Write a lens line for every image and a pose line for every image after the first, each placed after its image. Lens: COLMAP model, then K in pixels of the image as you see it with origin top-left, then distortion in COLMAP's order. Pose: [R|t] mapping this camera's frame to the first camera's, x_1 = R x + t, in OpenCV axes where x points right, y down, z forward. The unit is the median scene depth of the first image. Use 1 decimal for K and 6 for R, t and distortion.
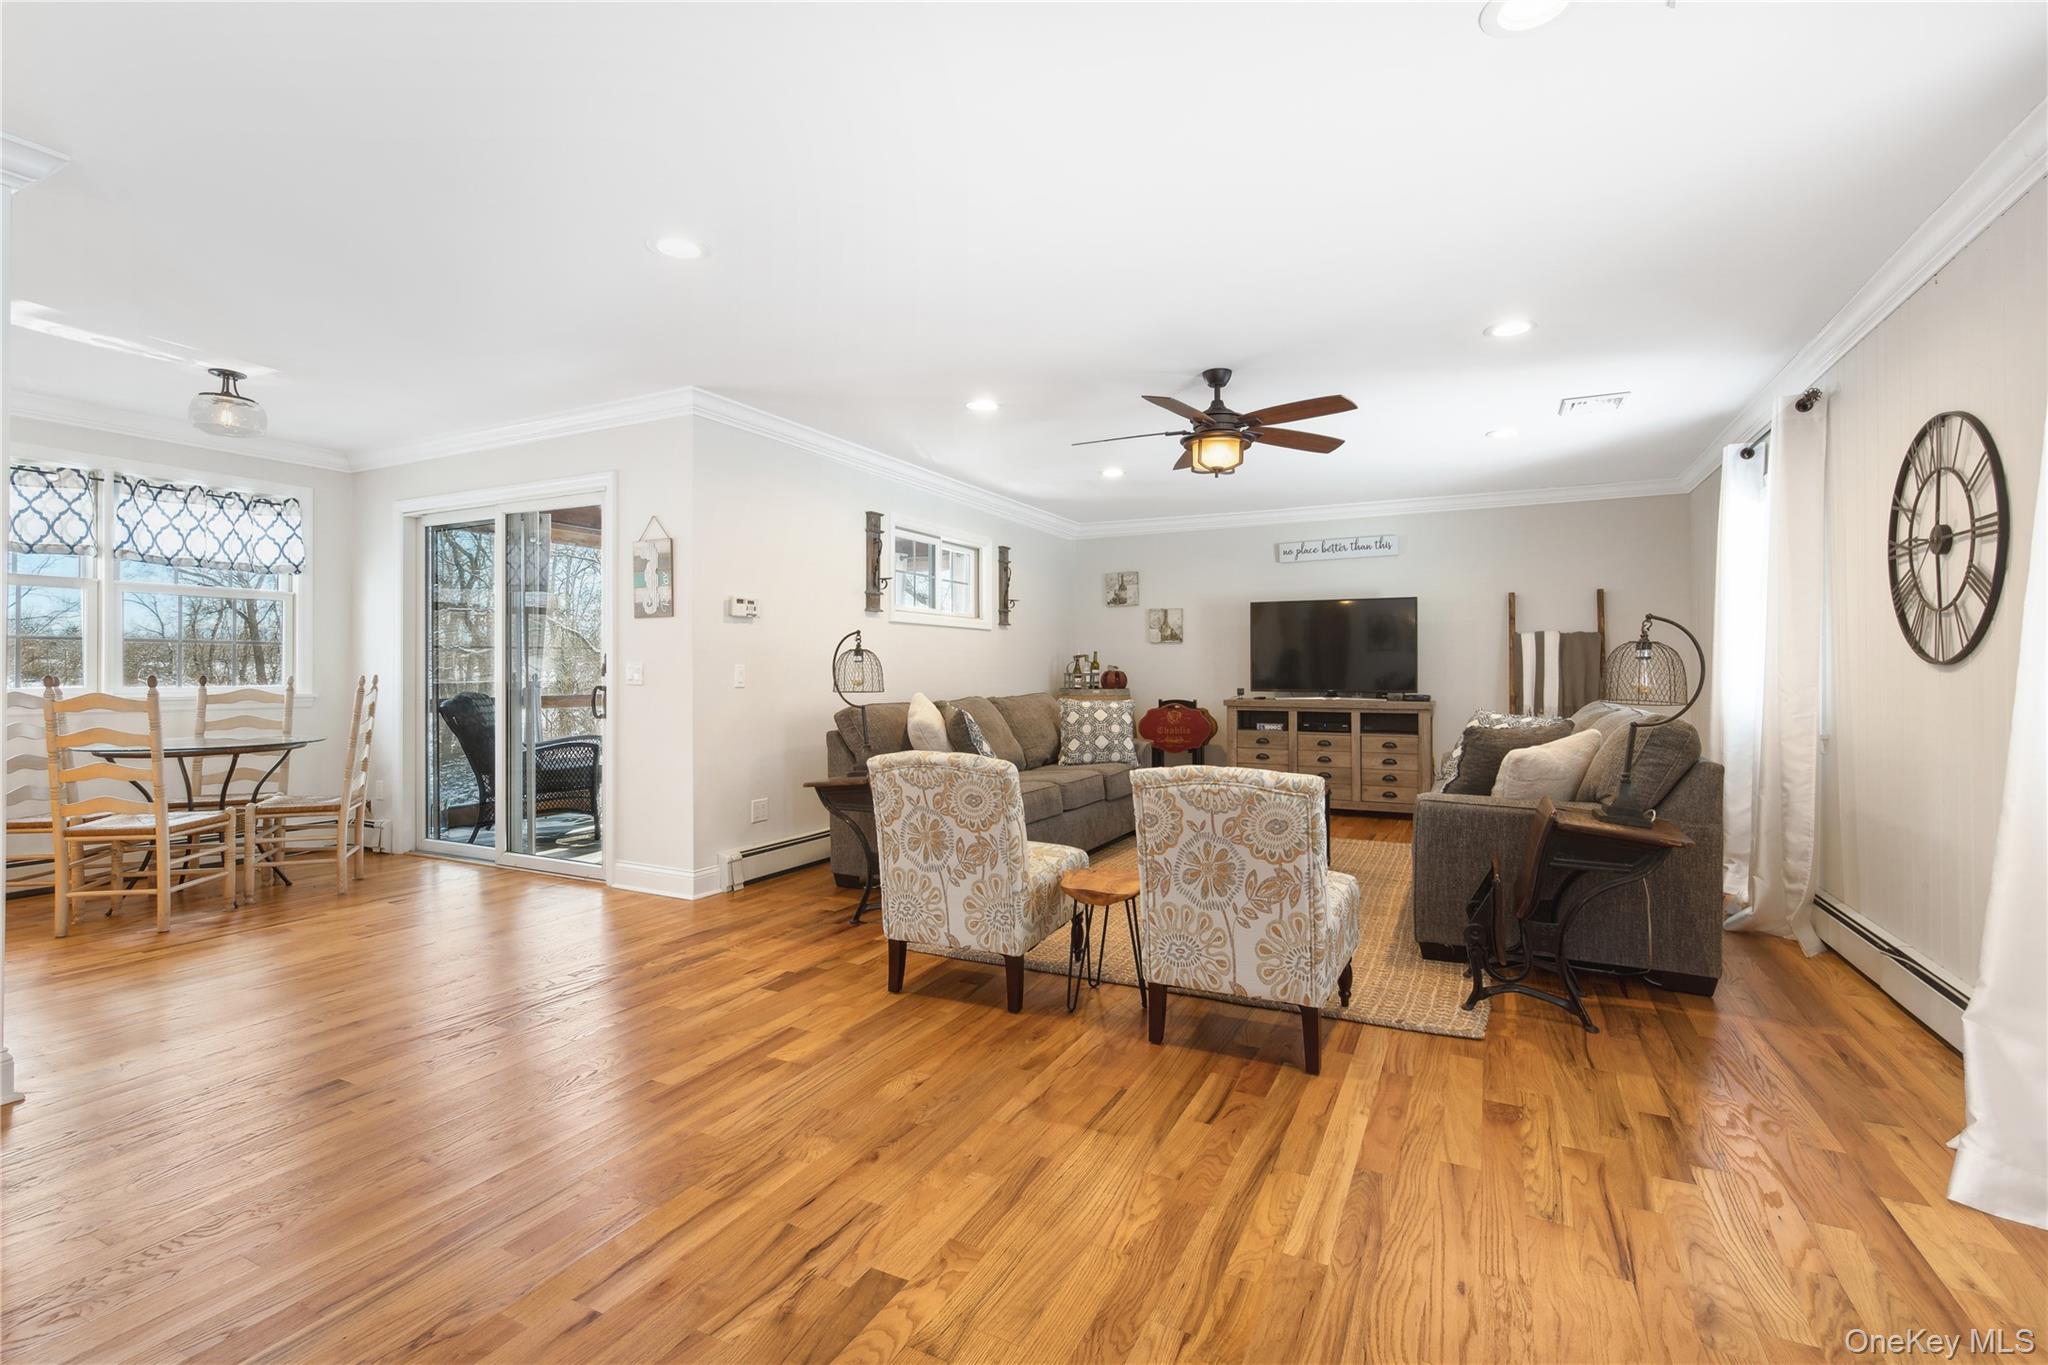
lens RADIAL K [[921.7, 0, 1039.3], [0, 921.7, 672.6], [0, 0, 1]] dist [-0.002850, 0.001115]
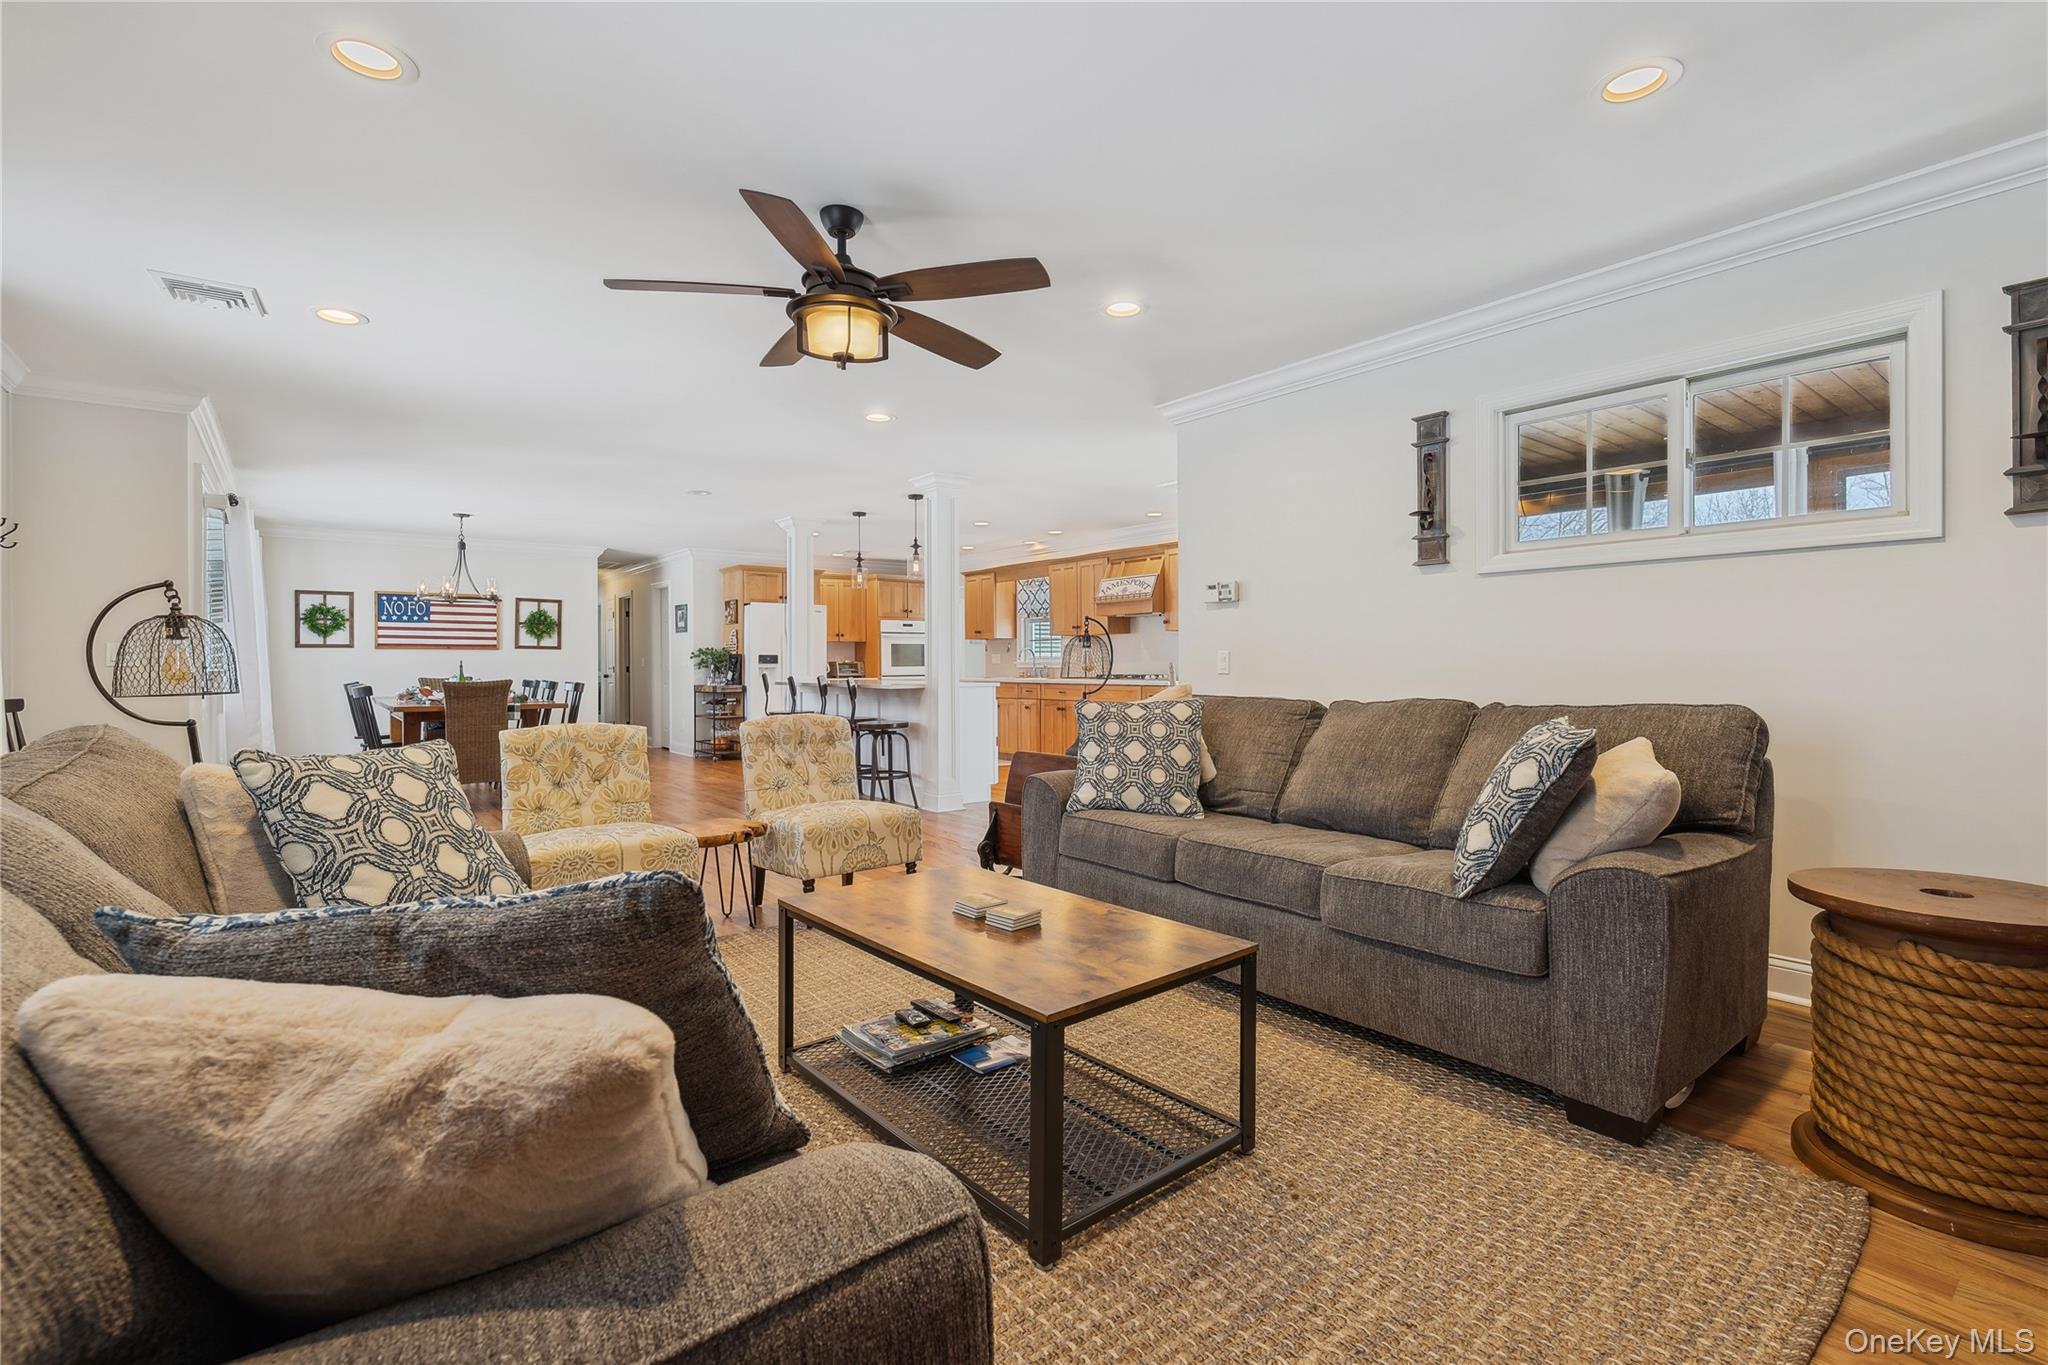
lens RADIAL K [[921.7, 0, 1028.7], [0, 921.7, 665.9], [0, 0, 1]] dist [-0.002850, 0.001115]
pose [[-0.437727, 0.002296, -0.899105, 0.585406], [0.002873, 0.999995, 0.001155, 0.005768], [0.899103, -0.002077, -0.437731, 1.107409]]
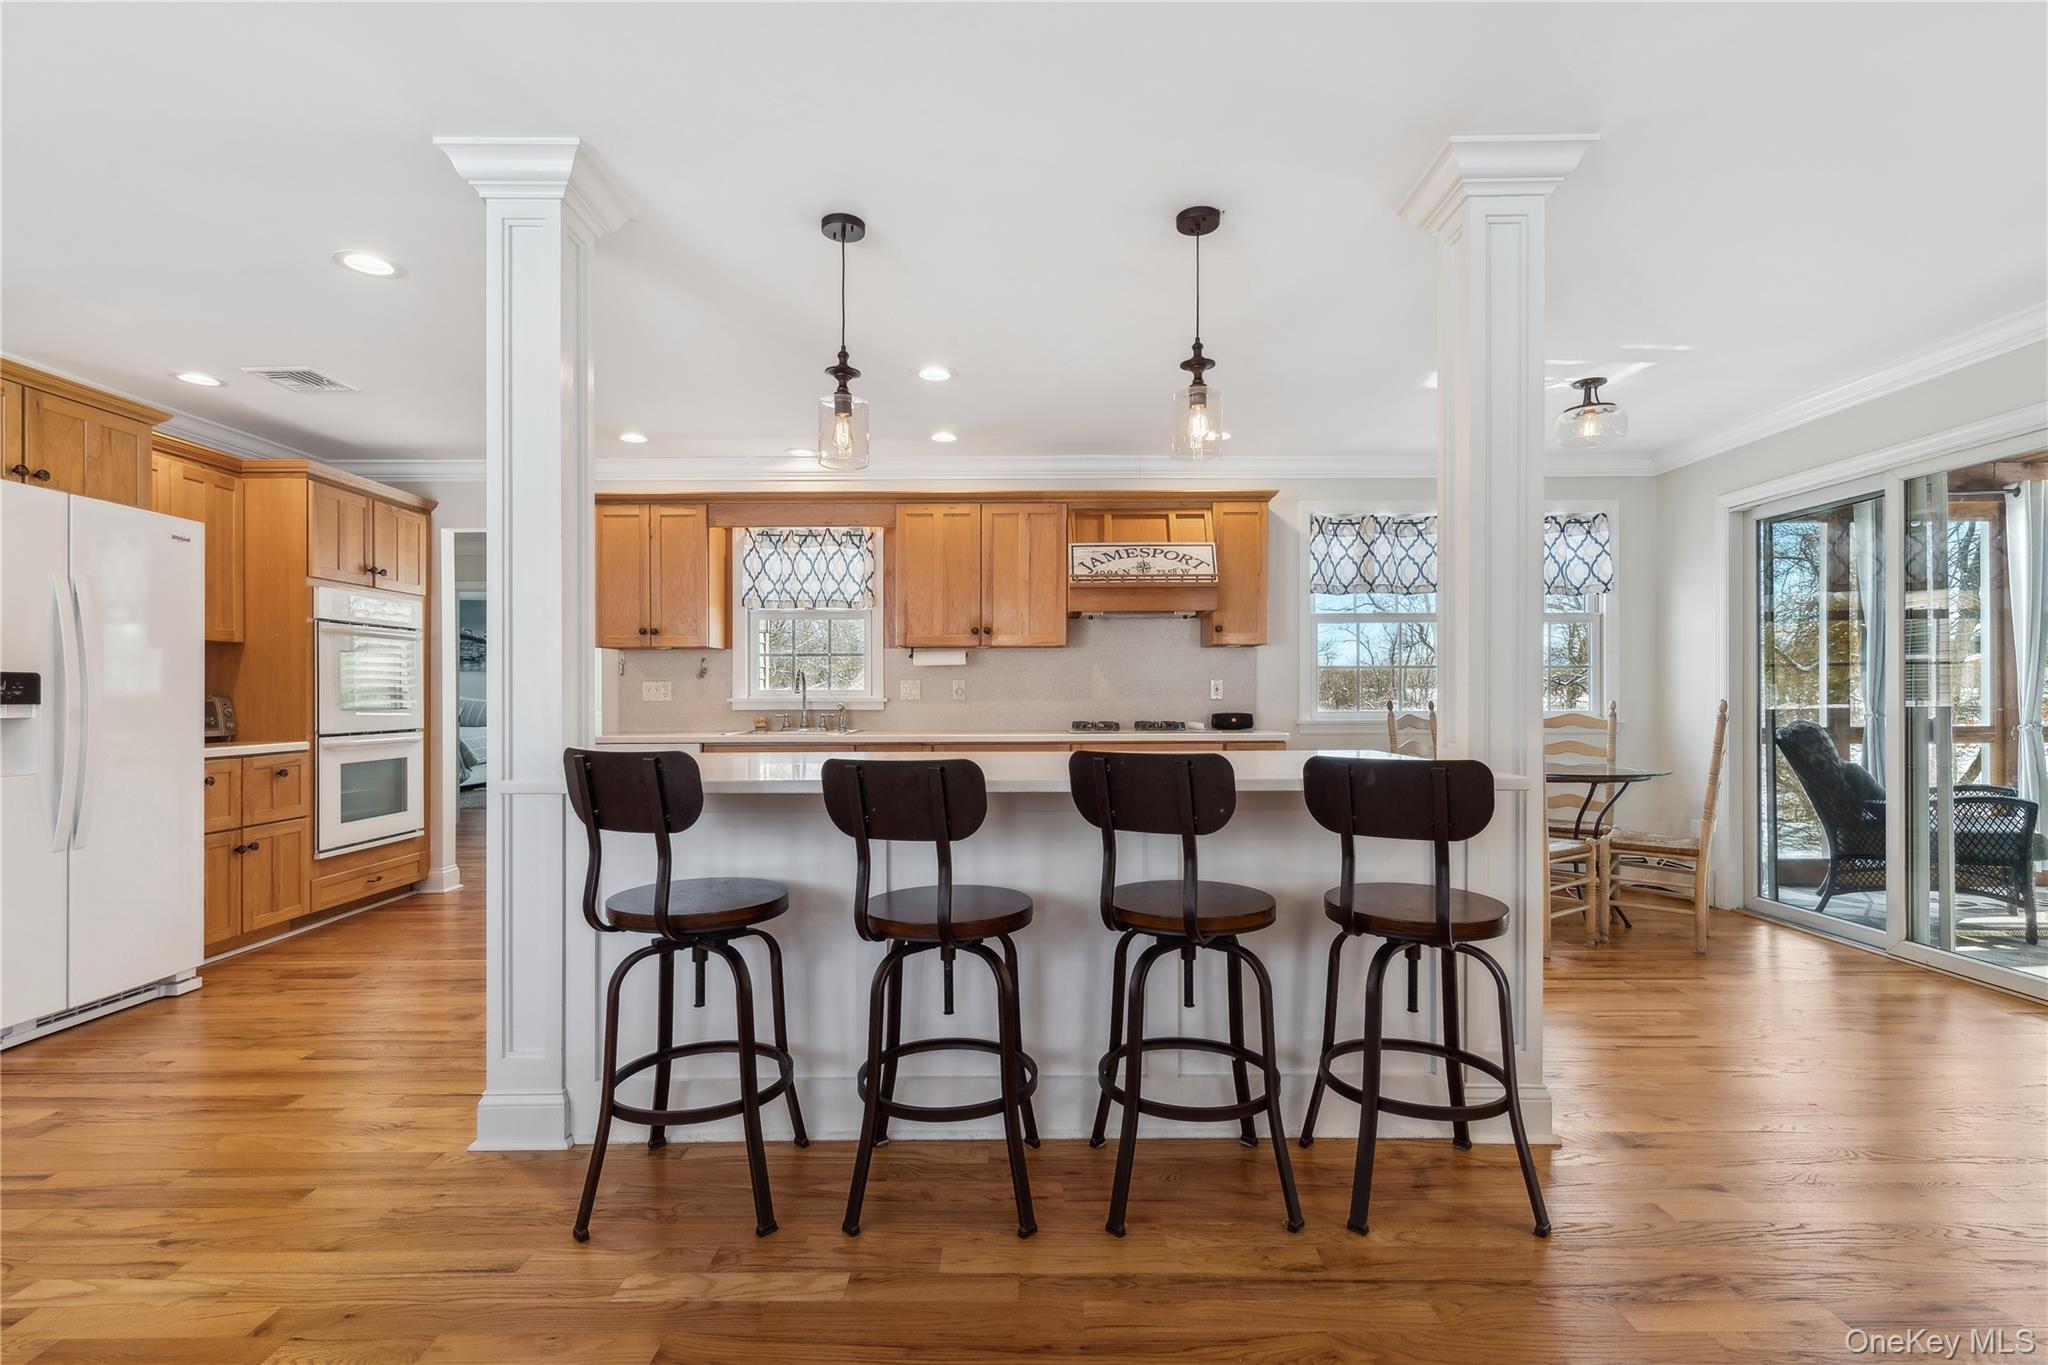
lens RADIAL K [[921.7, 0, 1019.1], [0, 921.7, 692.4], [0, 0, 1]] dist [-0.002850, 0.001115]
pose [[0.433029, -0.005890, -0.901361, -0.223025], [0.003157, 0.999982, -0.005018, -0.001079], [0.901375, -0.000672, 0.433039, 0.043837]]
